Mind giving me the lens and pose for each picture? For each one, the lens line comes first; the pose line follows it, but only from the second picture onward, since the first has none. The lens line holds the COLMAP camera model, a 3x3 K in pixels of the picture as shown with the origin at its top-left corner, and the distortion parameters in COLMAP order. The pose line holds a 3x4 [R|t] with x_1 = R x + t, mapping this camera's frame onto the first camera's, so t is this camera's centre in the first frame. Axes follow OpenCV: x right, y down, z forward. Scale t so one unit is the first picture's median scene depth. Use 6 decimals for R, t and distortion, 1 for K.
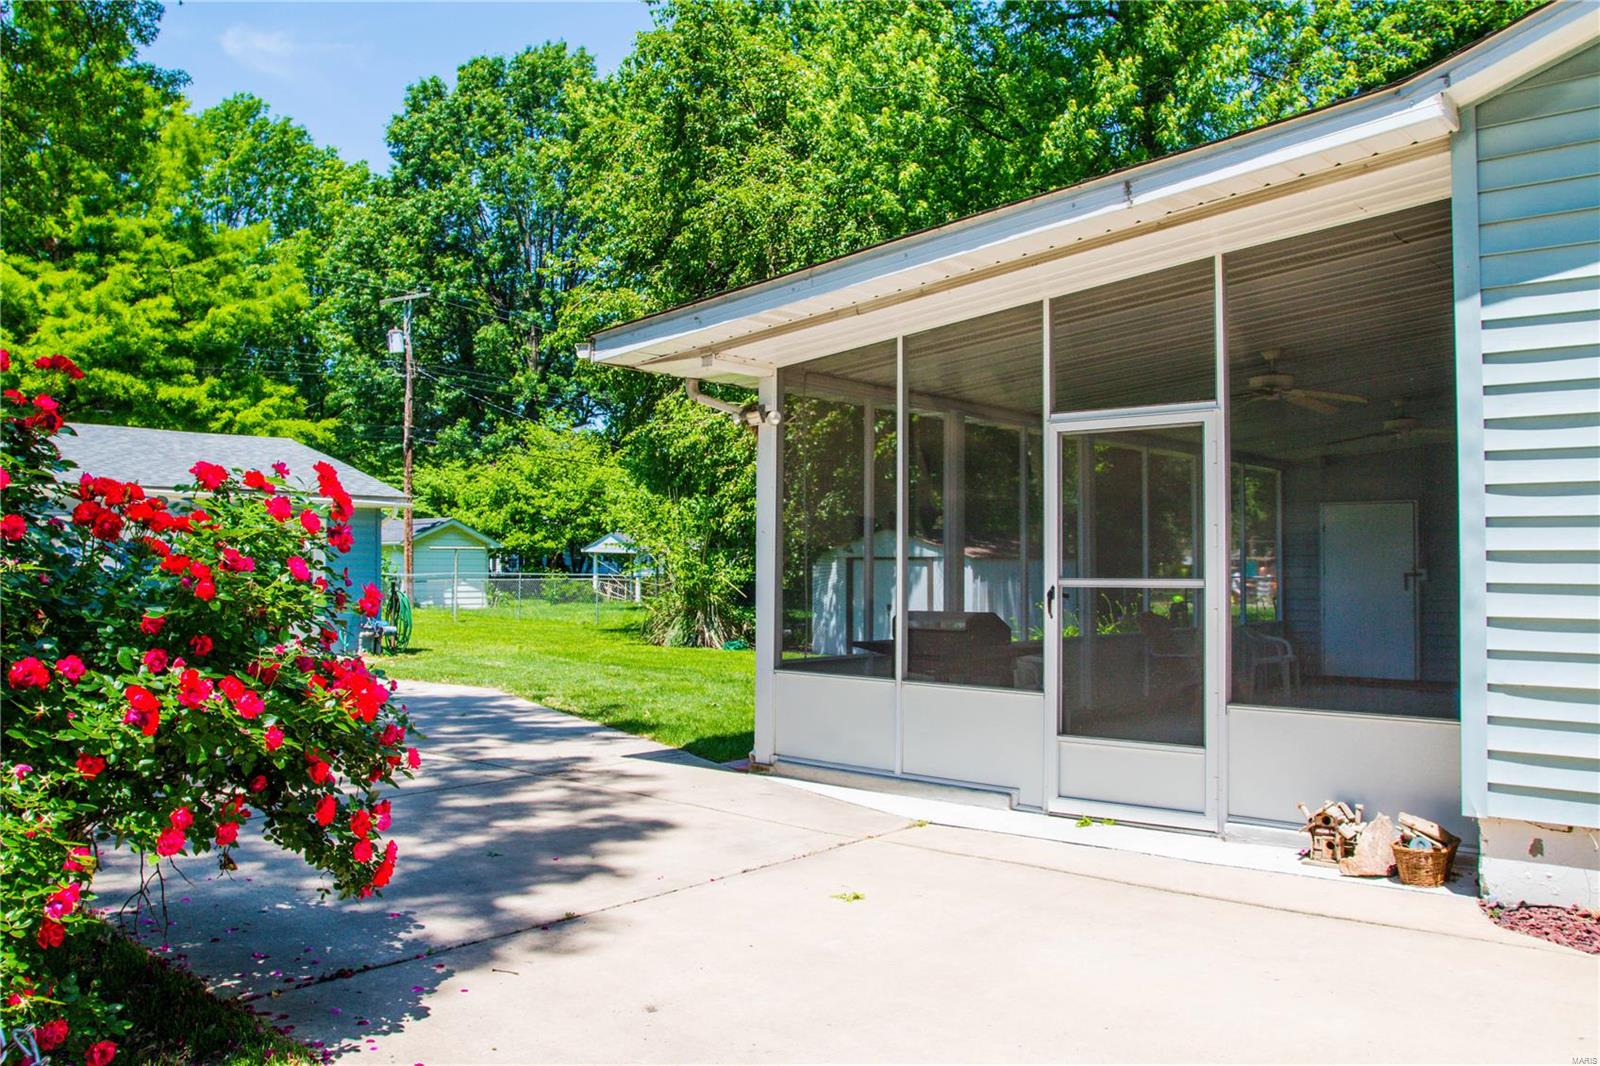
lens RADIAL K [[1258.1, 0, 800.0], [0, 1258.1, 533.0], [0, 0, 1]] dist [-0.079127, -0.000619]
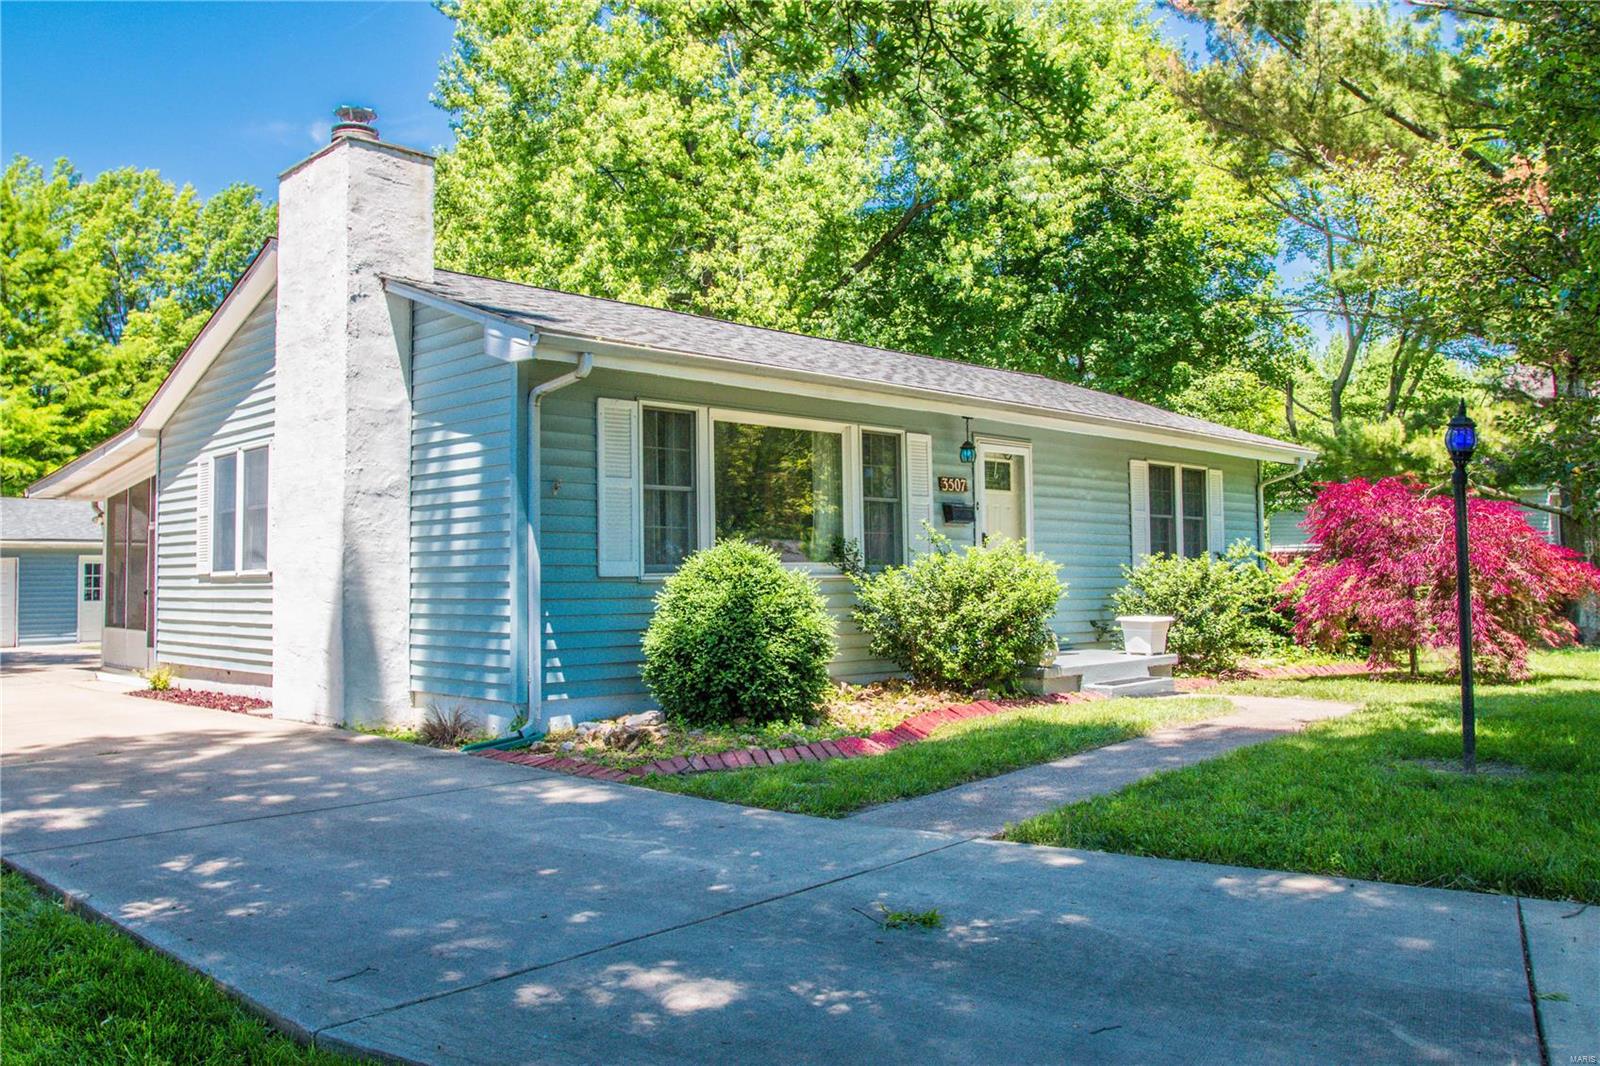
lens RADIAL K [[1258.1, 0, 800.0], [0, 1258.1, 533.0], [0, 0, 1]] dist [-0.079127, -0.000619]
pose [[0.997722, -0.010188, -0.066682, 2.221835], [0.009212, 0.999846, -0.014925, -0.035853], [0.066823, 0.014277, 0.997663, -1.892371]]
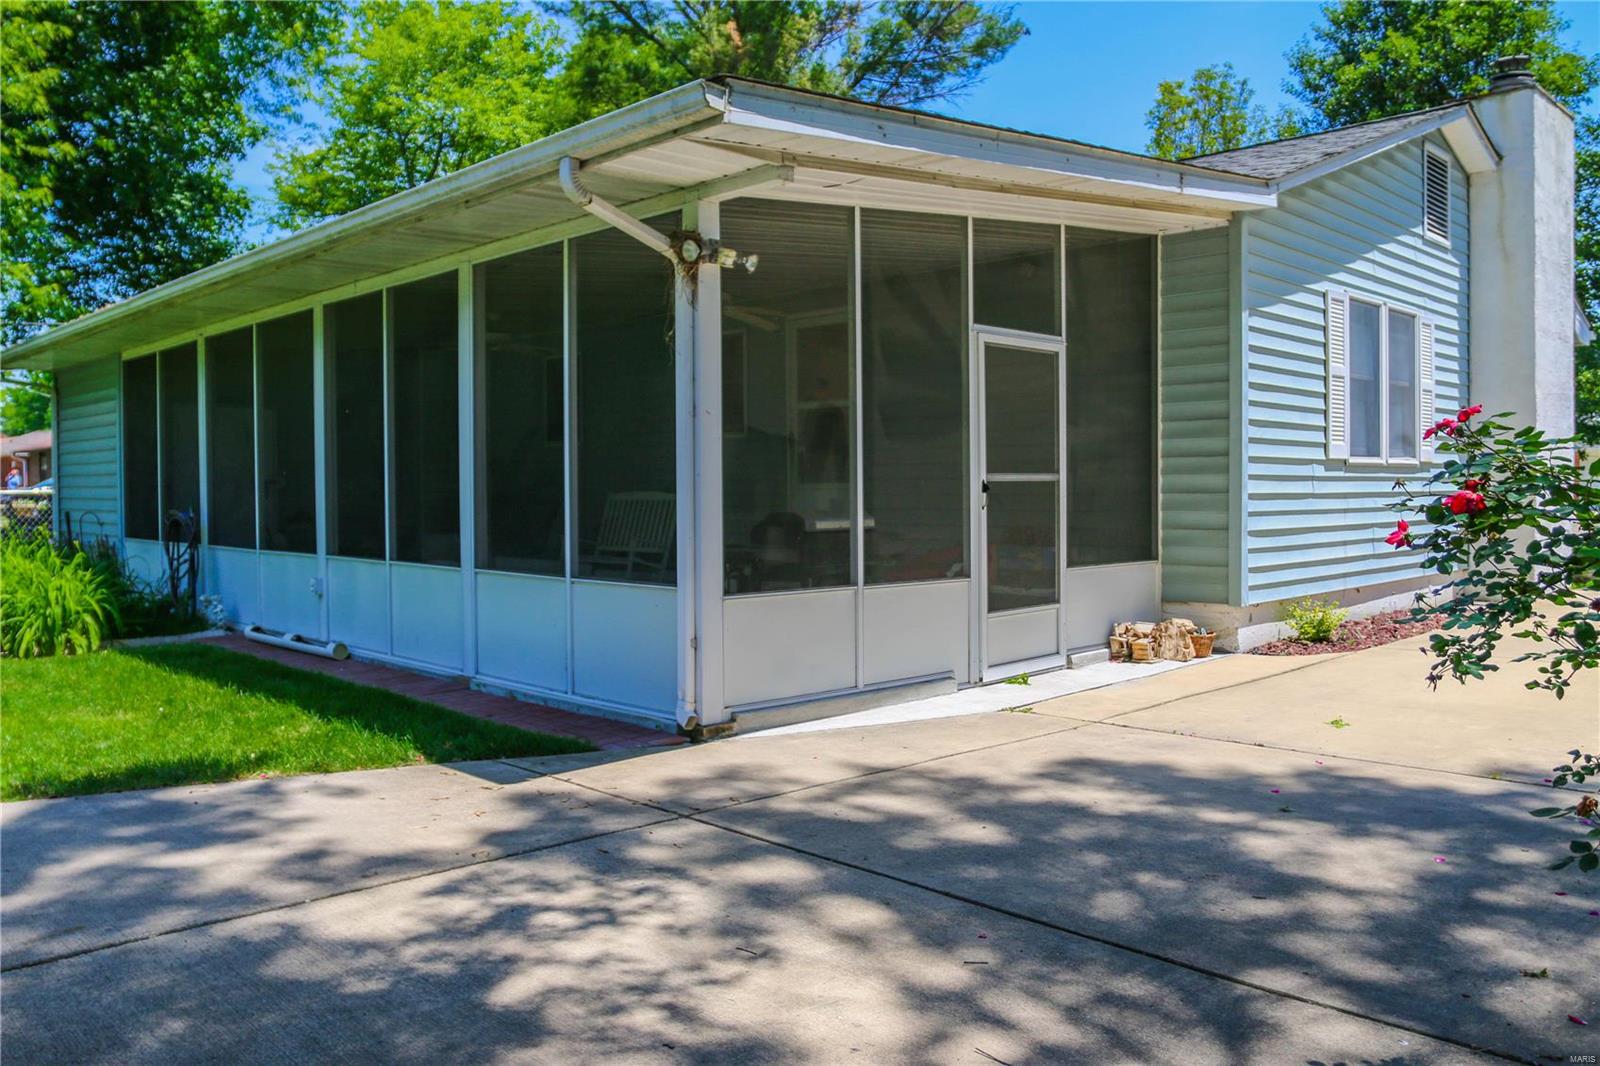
lens RADIAL K [[1258.1, 0, 800.0], [0, 1258.1, 533.0], [0, 0, 1]] dist [-0.079127, -0.000619]
pose [[0.080331, -0.037702, 0.996055, -0.906445], [-0.019162, 0.999041, 0.039361, 0.047678], [-0.996584, -0.022248, 0.079531, 1.055414]]
